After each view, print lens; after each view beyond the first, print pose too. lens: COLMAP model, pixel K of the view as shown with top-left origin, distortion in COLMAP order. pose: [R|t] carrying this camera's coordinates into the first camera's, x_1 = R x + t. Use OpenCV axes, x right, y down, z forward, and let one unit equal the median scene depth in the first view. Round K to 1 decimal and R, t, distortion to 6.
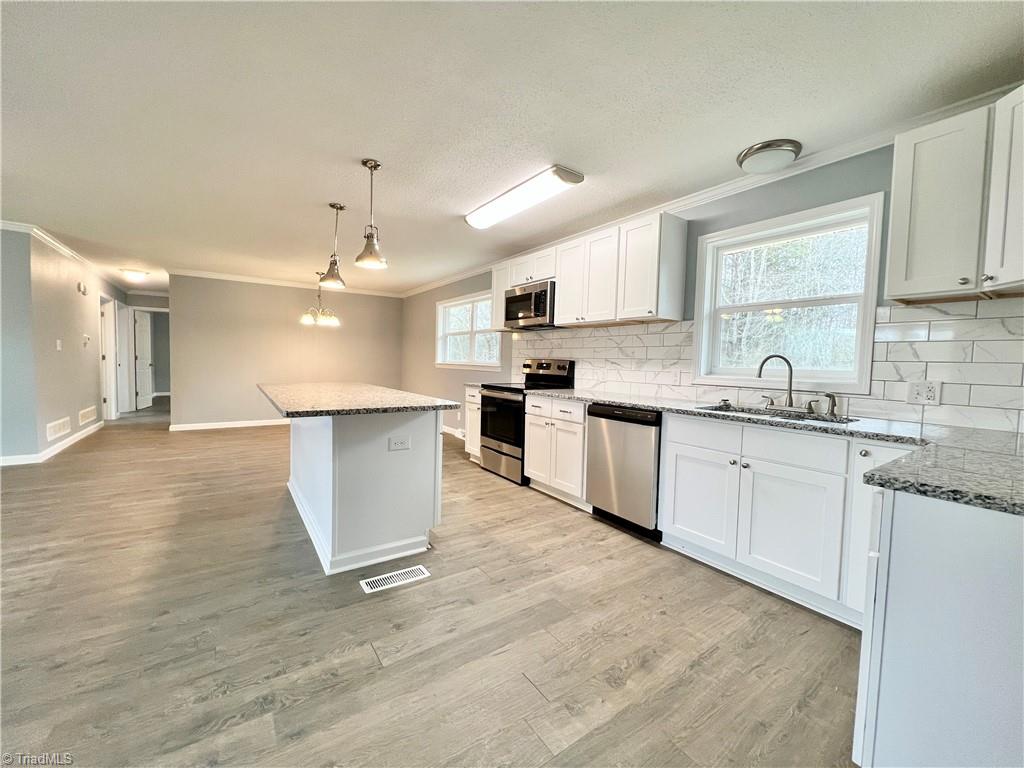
lens RADIAL K [[409.7, 0, 510.4], [0, 409.7, 381.1], [0, 0, 1]] dist [-0.000708, -0.000079]
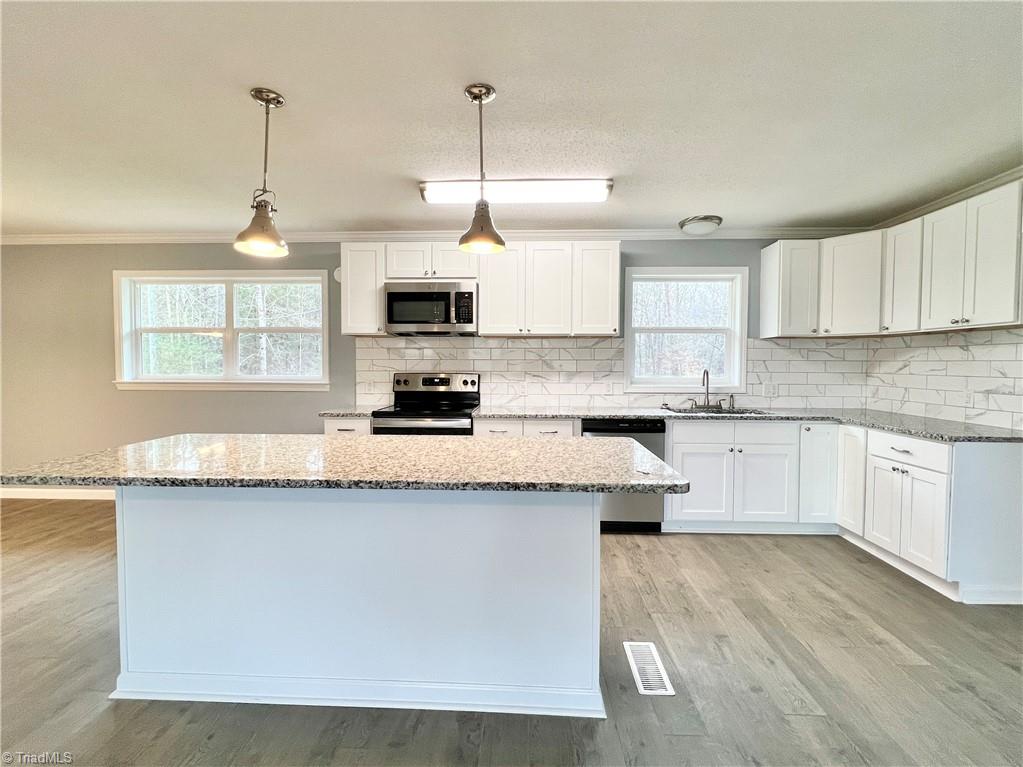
lens RADIAL K [[463.6, 0, 511.5], [0, 463.6, 383.5], [0, 0, 1]] dist [-0.000013, -0.000399]
pose [[0.605382, -0.058629, 0.793772, -0.860602], [0.051209, 0.998086, 0.034665, -0.088026], [-0.794286, 0.019663, 0.607226, 0.495278]]
